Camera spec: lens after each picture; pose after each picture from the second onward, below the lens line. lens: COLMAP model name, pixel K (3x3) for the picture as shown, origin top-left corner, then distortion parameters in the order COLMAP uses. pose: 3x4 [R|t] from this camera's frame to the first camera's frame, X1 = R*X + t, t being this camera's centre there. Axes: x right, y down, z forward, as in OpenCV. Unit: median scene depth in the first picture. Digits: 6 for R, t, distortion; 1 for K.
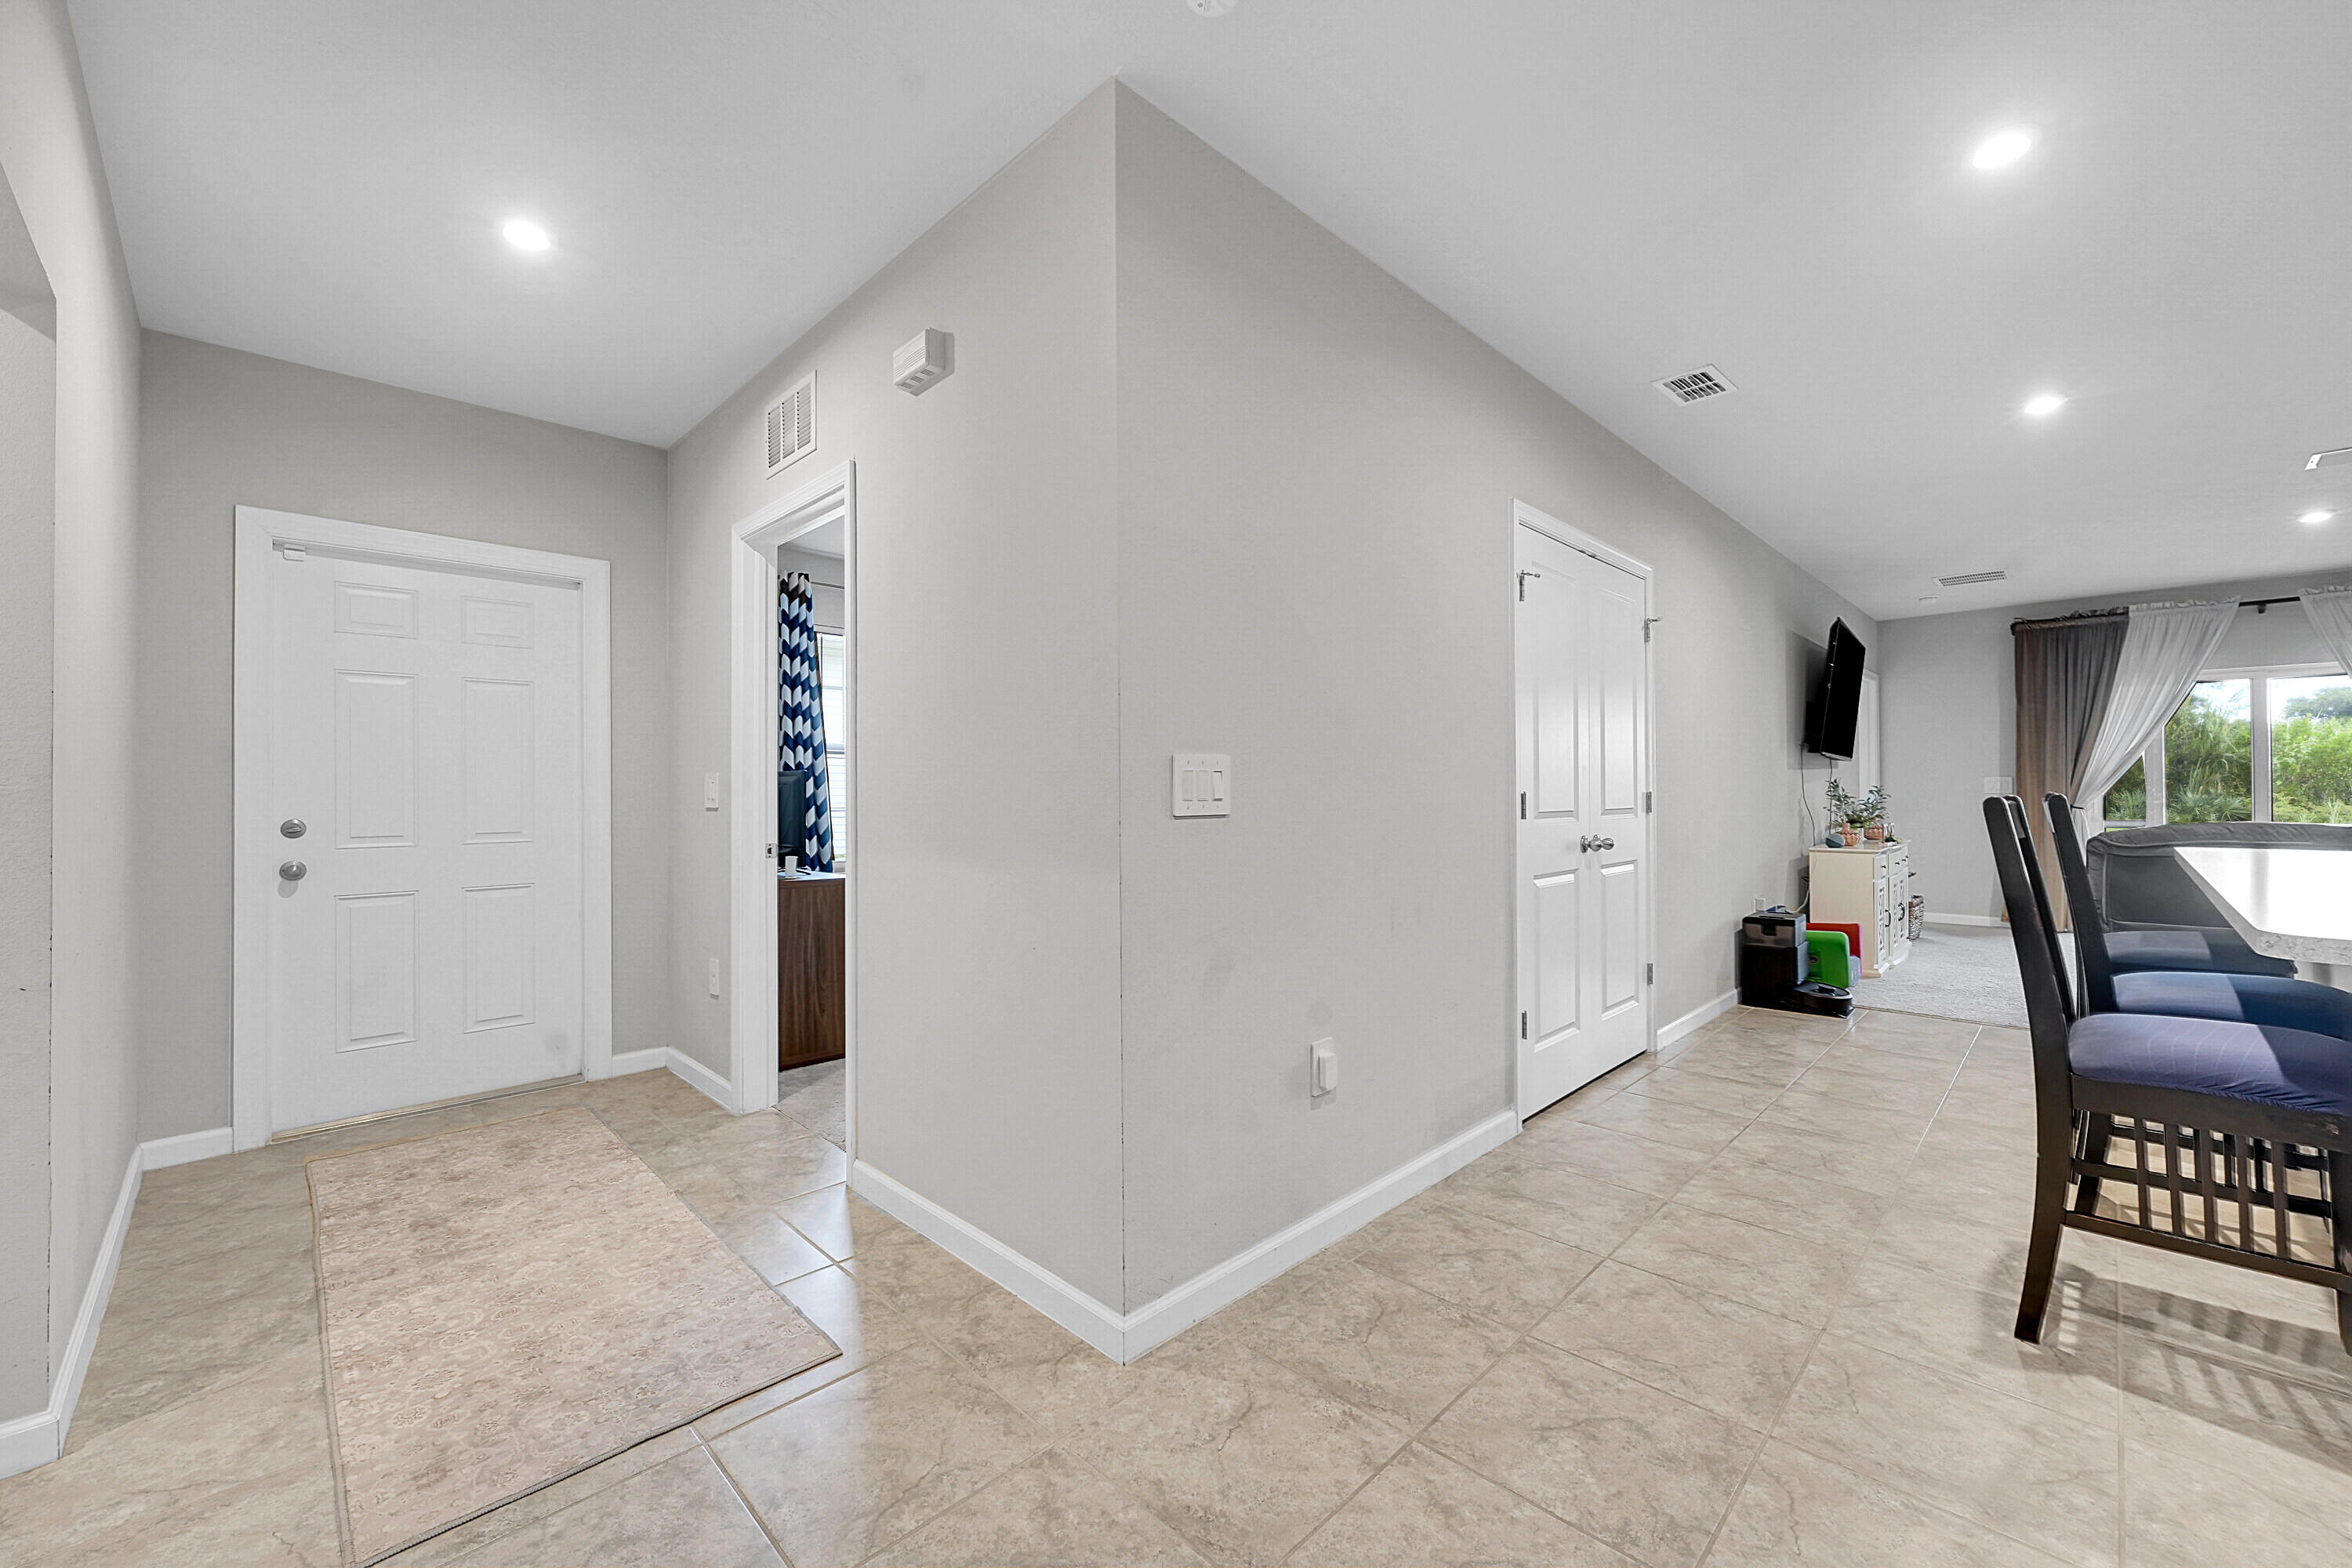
lens RADIAL K [[932.1, 0, 1176.0], [0, 932.1, 784.0], [0, 0, 1]] dist [0.001296, 0.000057]
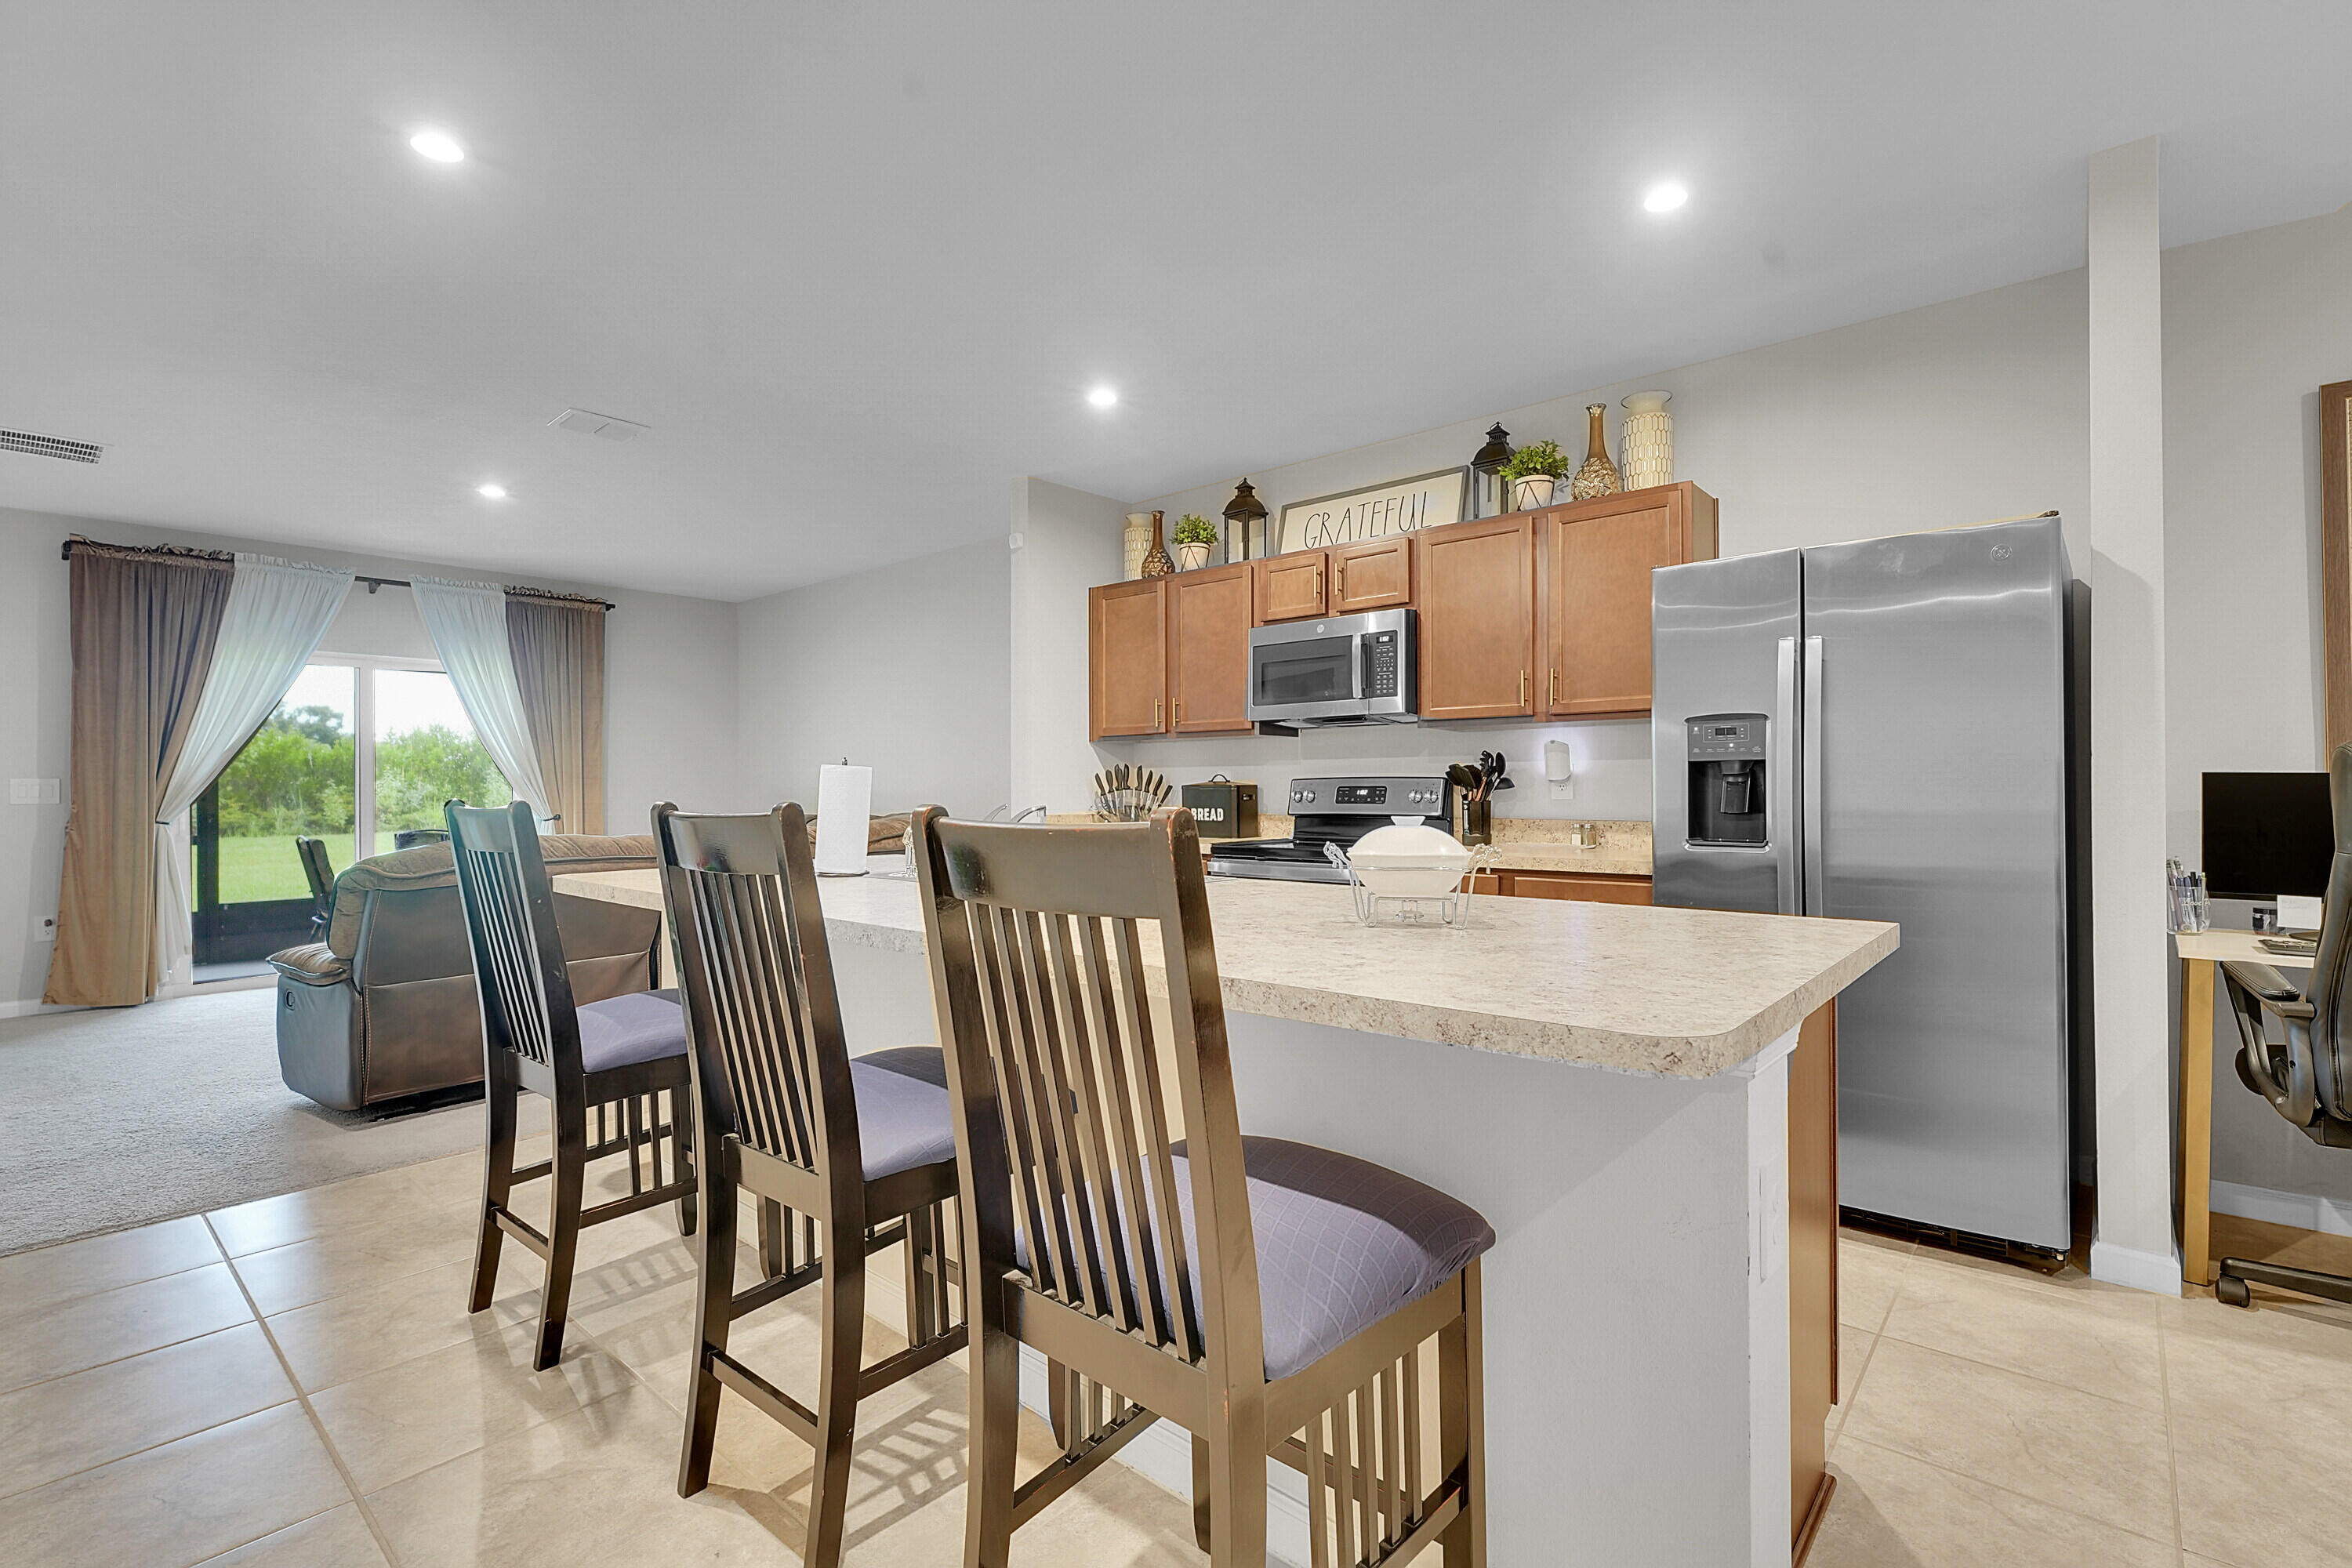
lens RADIAL K [[1055.4, 0, 1176.0], [0, 1055.4, 784.0], [0, 0, 1]] dist [0.000527, 0.000581]
pose [[-0.066645, 0.008045, 0.997744, 0.124839], [0.000238, 0.999968, -0.008047, 0.002935], [-0.997777, -0.000299, -0.066645, 0.304535]]
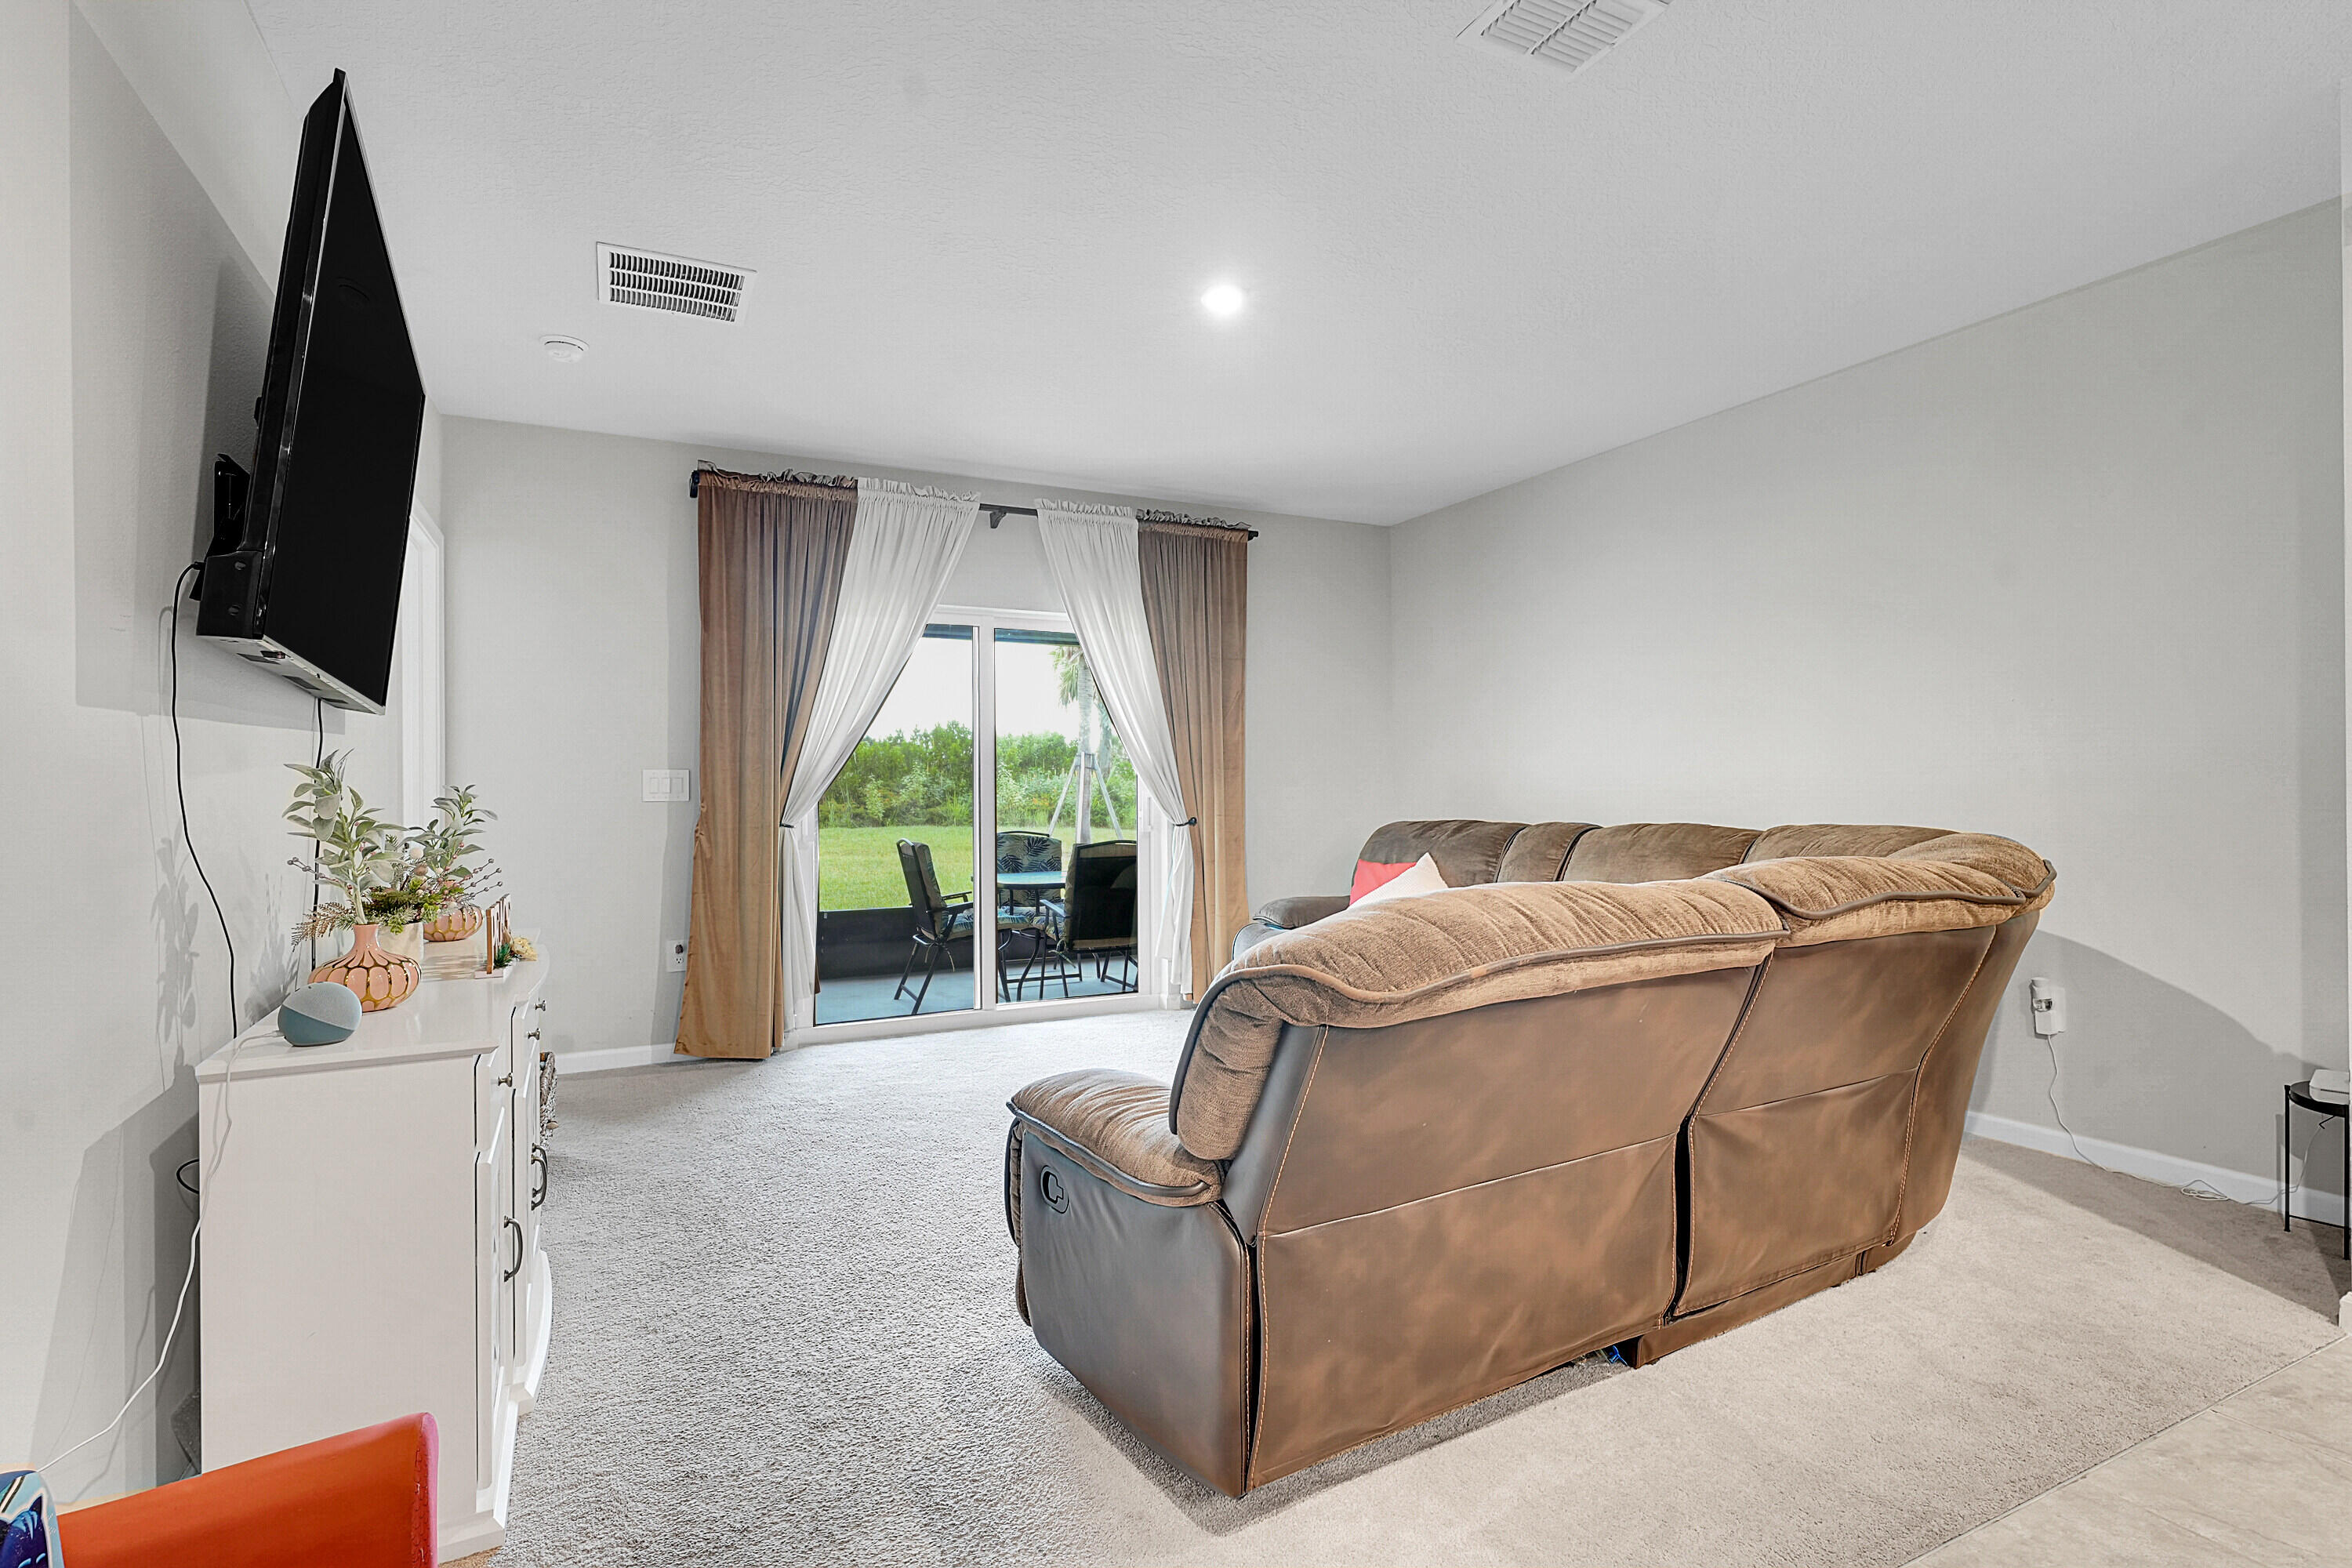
lens RADIAL K [[1093.7, 0, 1176.0], [0, 1093.7, 784.0], [0, 0, 1]] dist [0.003208, 0.000284]
pose [[0.306540, 0.003189, 0.951853, 0.437869], [-0.001135, 0.999995, -0.002984, 0.002464], [-0.951857, -0.000165, 0.306542, 0.609826]]
